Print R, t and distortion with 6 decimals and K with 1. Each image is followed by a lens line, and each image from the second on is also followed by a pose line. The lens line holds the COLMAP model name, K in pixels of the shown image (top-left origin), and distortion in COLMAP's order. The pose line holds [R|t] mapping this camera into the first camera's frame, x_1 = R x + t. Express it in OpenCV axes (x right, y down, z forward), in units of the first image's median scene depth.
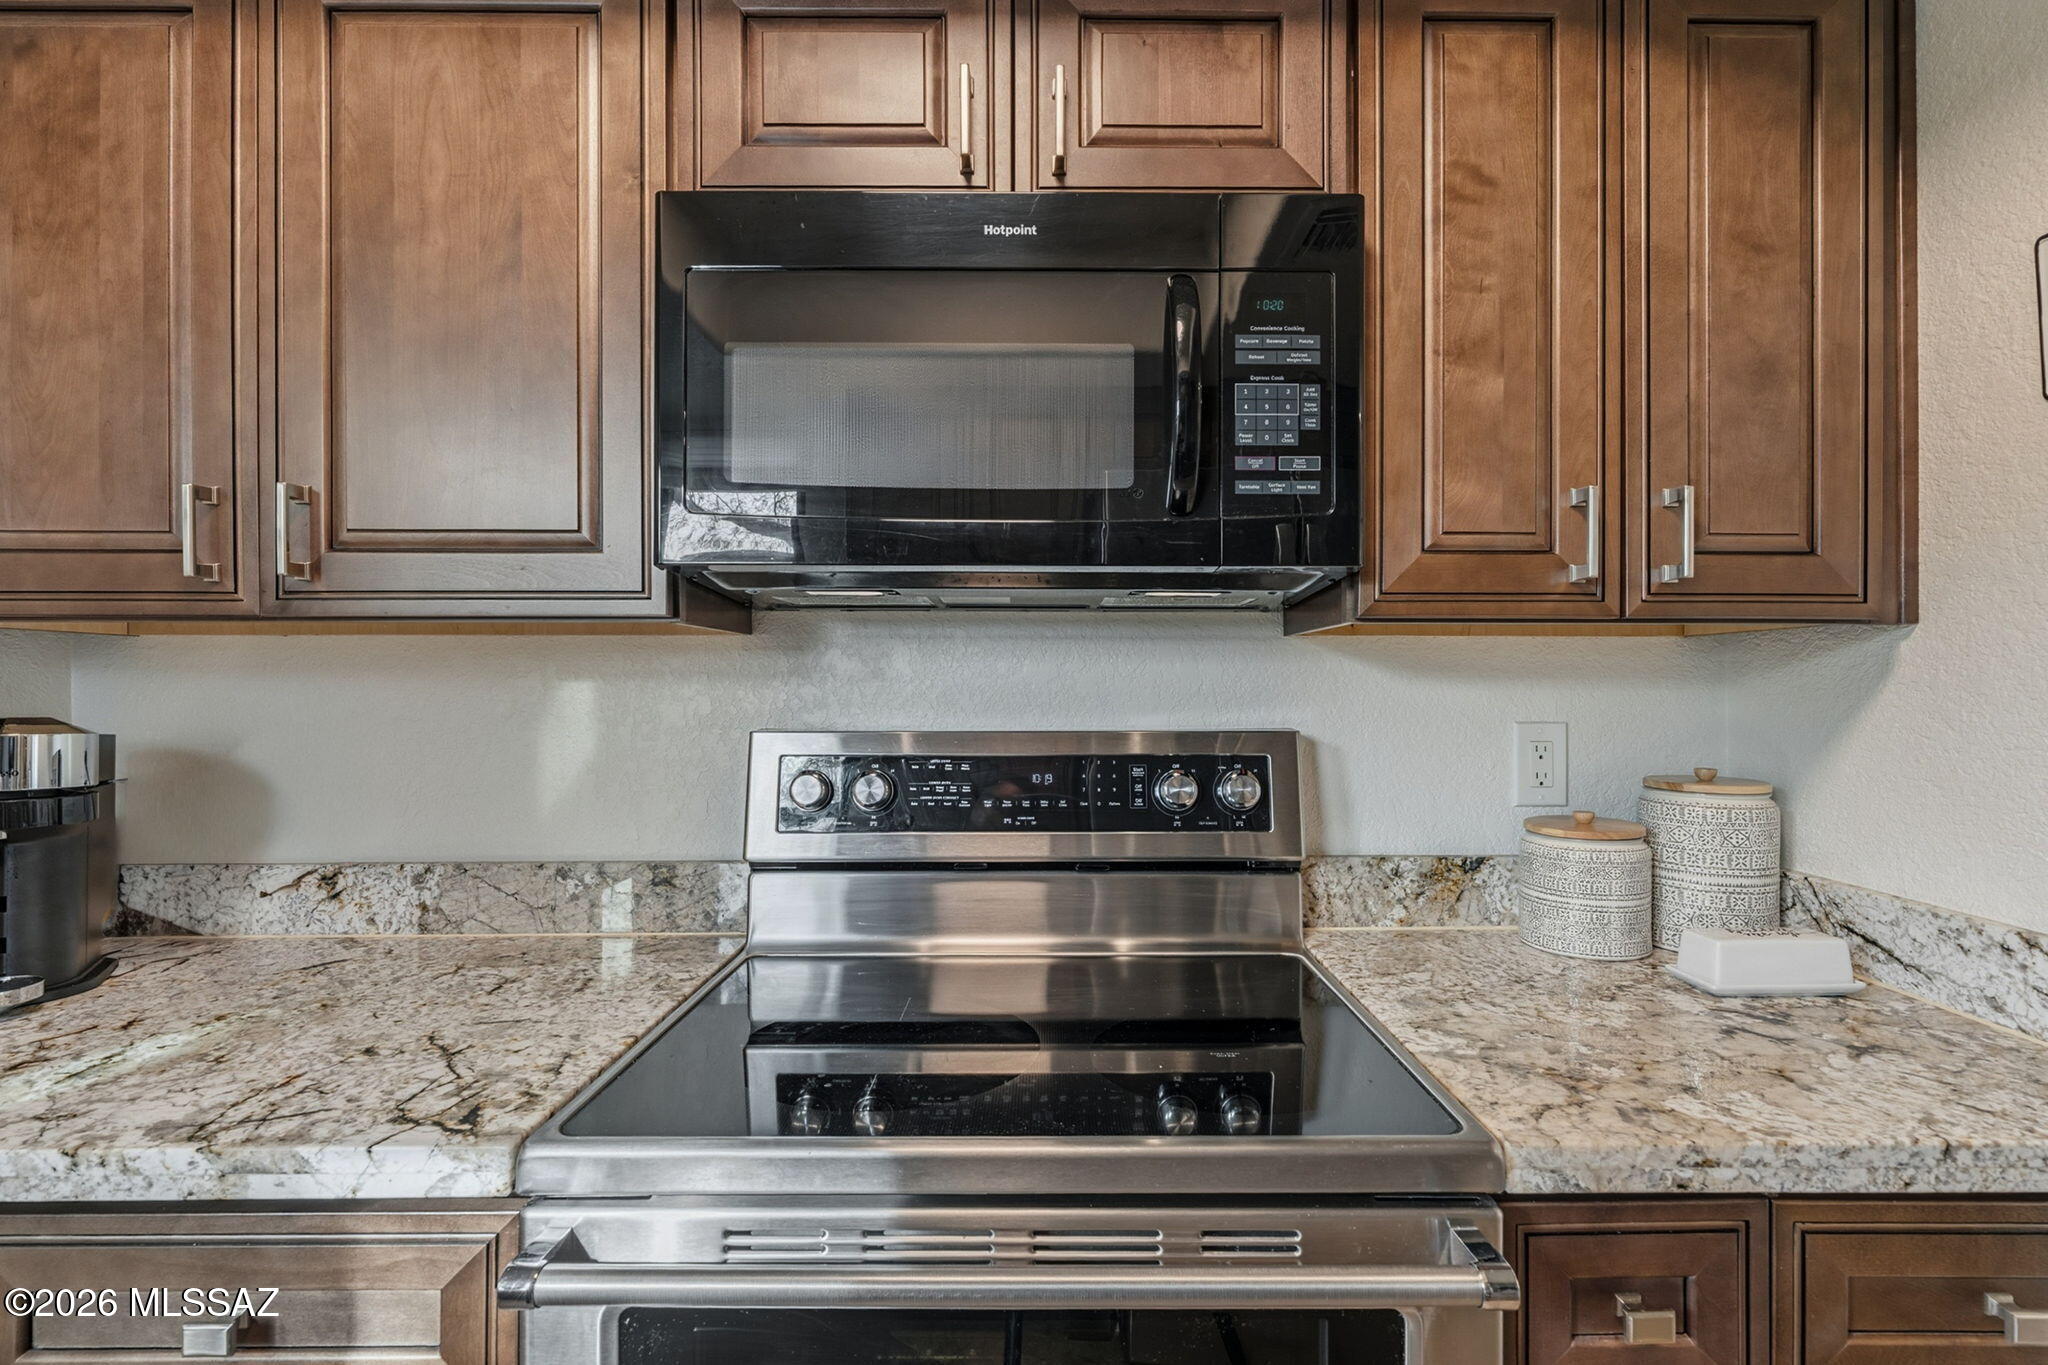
lens RADIAL K [[955.9, 0, 1052.6], [0, 955.9, 684.7], [0, 0, 1]] dist [-0.005616, 0.001502]
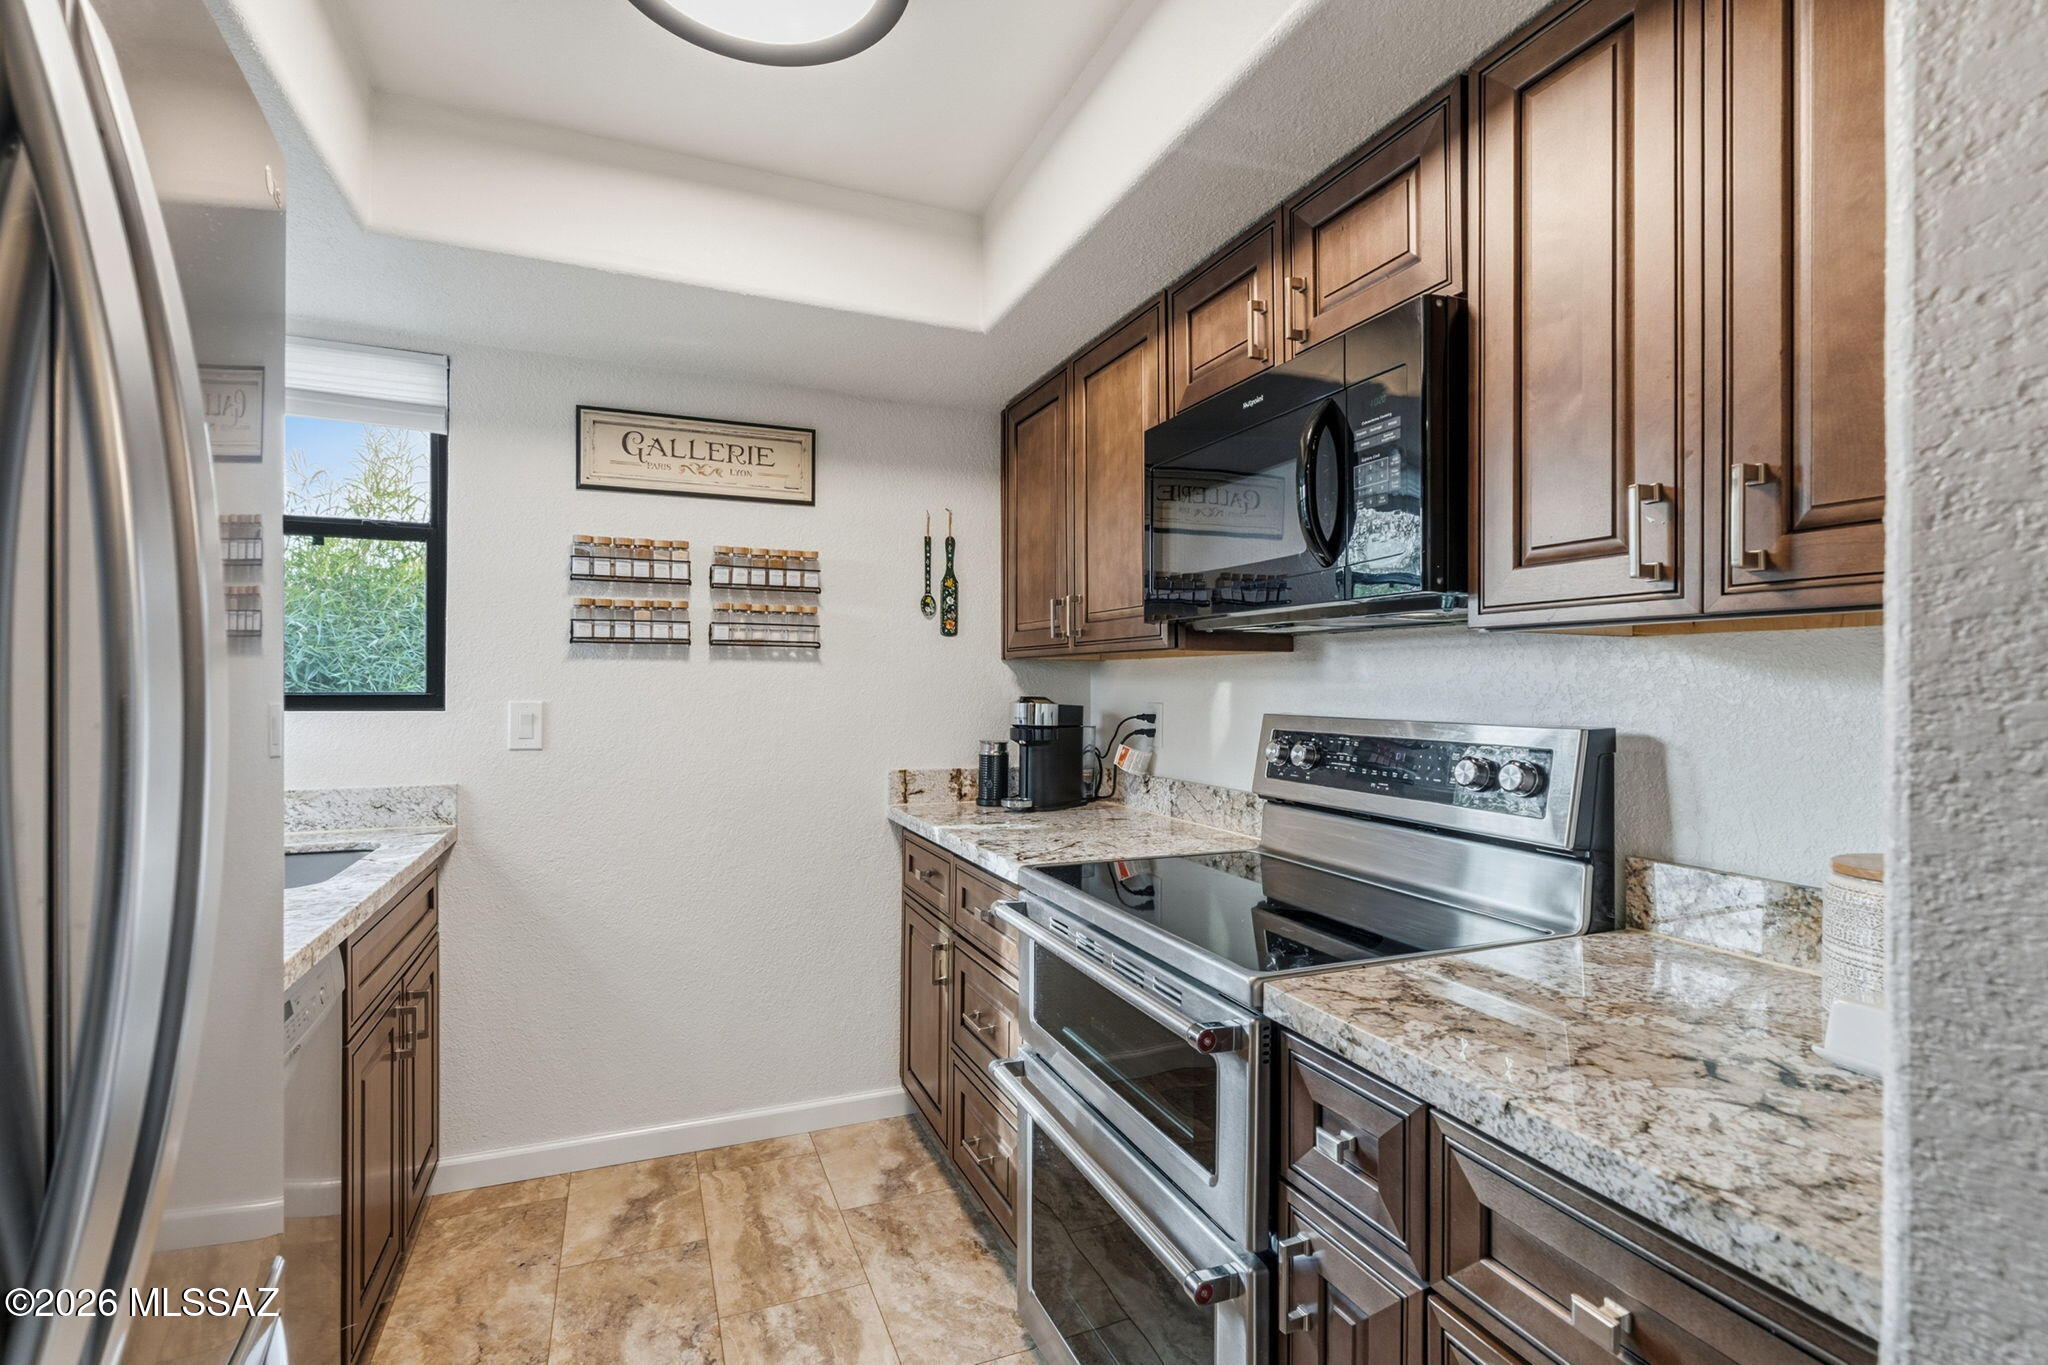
lens RADIAL K [[955.1, 0, 1024.0], [0, 955.1, 682.5], [0, 0, 1]] dist [-0.000803, 0.000000]
pose [[0.370899, 0.000501, -0.928673, 1.254878], [-0.000707, 1.000000, 0.000257, -0.003891], [0.928673, 0.000562, 0.370900, 0.044743]]
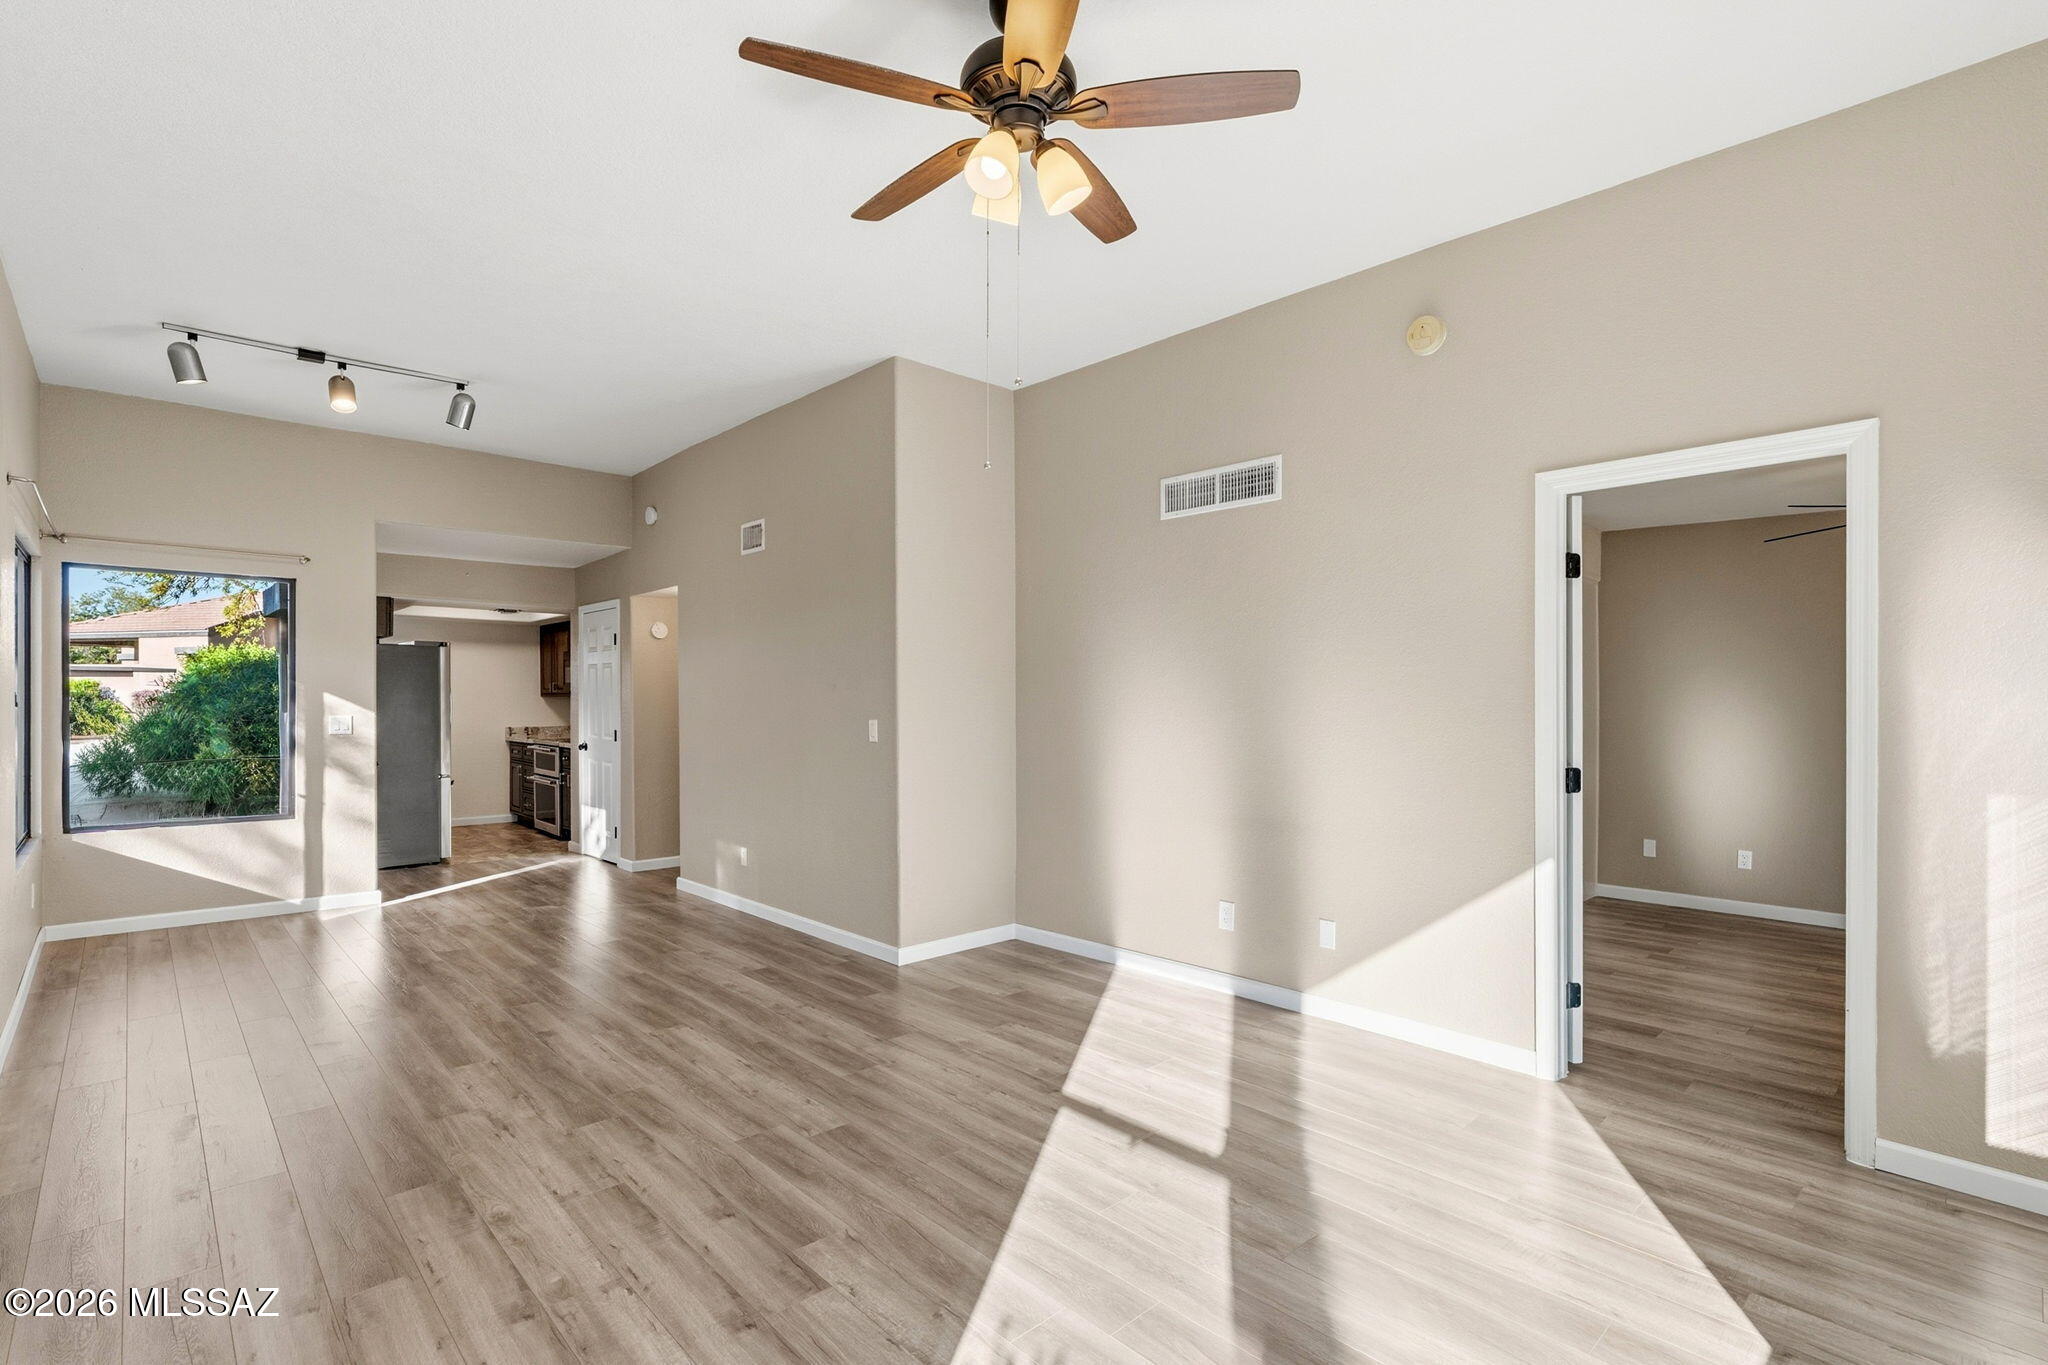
lens RADIAL K [[950.4, 0, 1022.4], [0, 950.4, 702.3], [0, 0, 1]] dist [-0.002635, 0.000215]
pose [[0.675417, 0.000024, -0.737436, 9.084997], [0.003838, 0.999986, 0.003548, -0.024539], [0.737426, -0.005227, 0.675407, -1.904454]]
